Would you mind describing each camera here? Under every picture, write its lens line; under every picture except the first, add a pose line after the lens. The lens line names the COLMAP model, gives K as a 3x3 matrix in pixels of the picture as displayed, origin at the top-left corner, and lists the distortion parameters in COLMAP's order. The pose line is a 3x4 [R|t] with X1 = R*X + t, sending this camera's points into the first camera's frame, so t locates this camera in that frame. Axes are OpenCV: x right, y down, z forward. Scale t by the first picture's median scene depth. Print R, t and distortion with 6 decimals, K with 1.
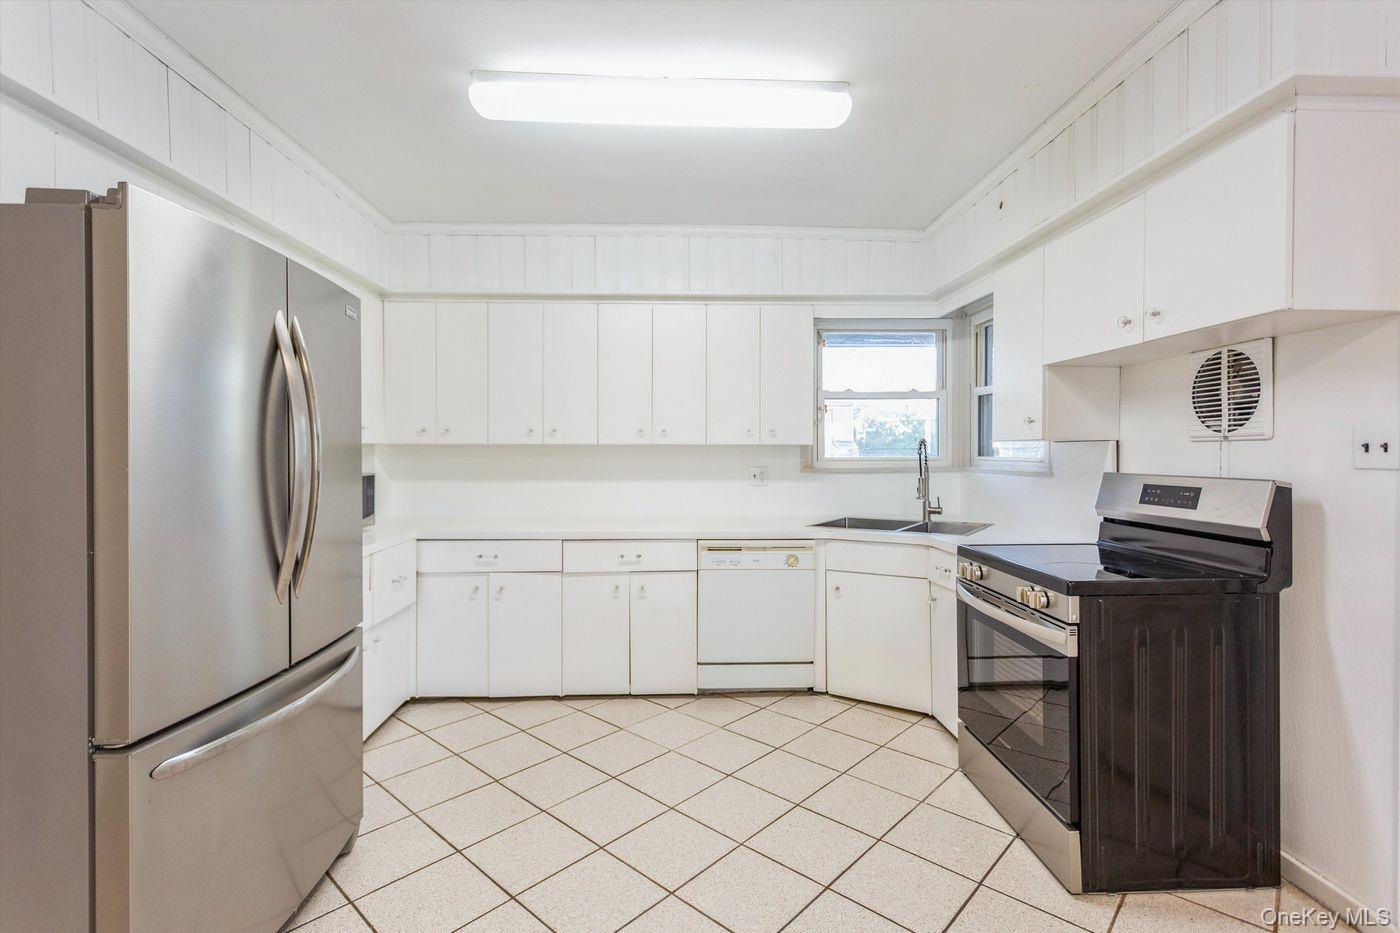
lens RADIAL K [[664.3, 0, 694.3], [0, 664.3, 456.8], [0, 0, 1]] dist [0.001703, 0.001202]
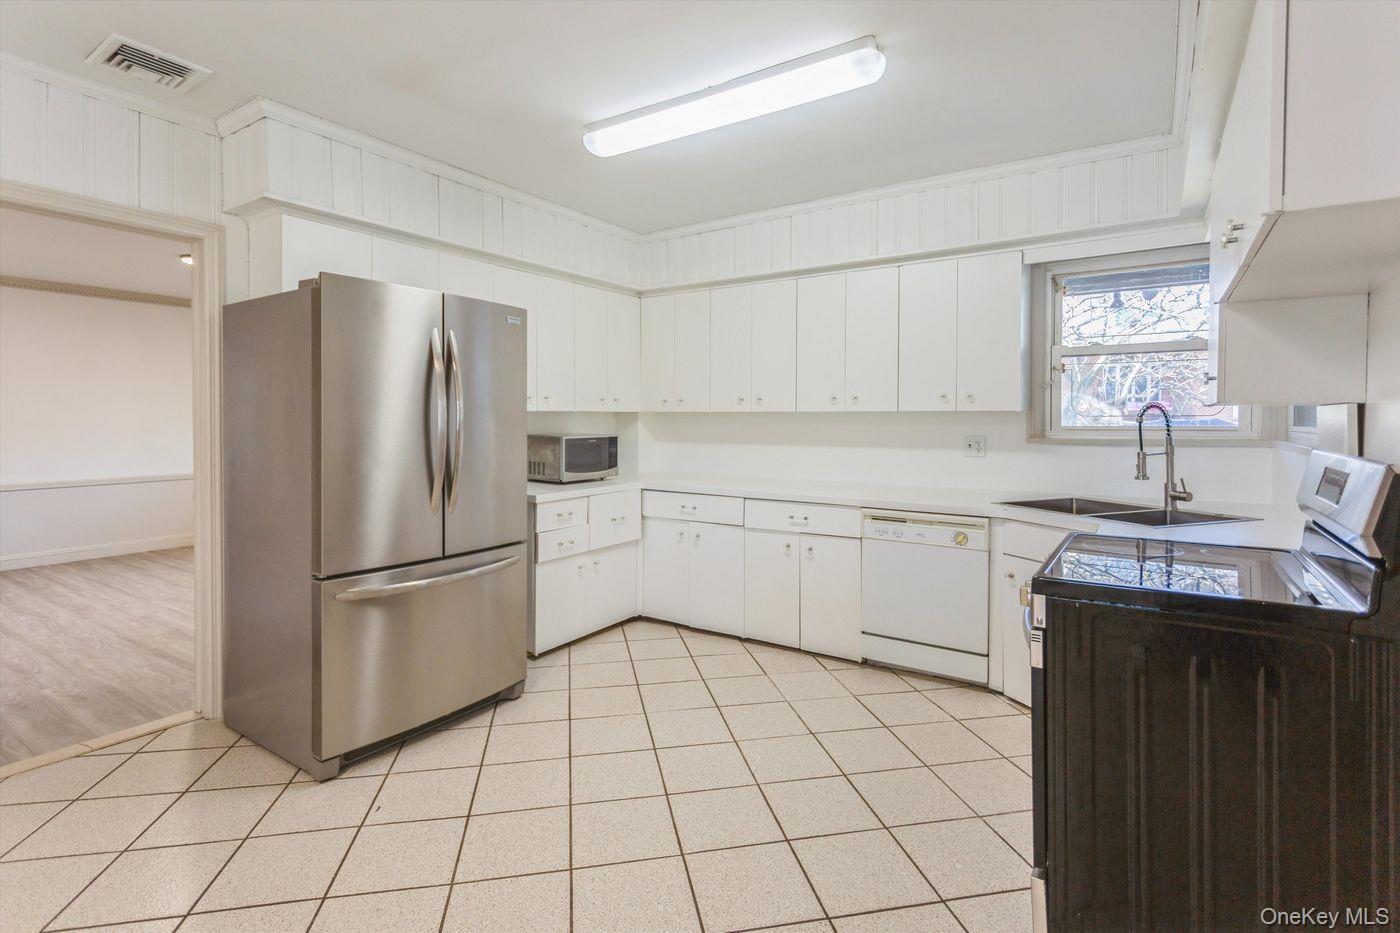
lens RADIAL K [[676.8, 0, 699.9], [0, 676.8, 425.6], [0, 0, 1]] dist [0.002475, 0.000511]
pose [[0.806407, 0.007800, -0.591310, 0.405372], [-0.006263, 0.999970, 0.004649, -0.000782], [0.591328, -0.000046, 0.806431, 0.040265]]
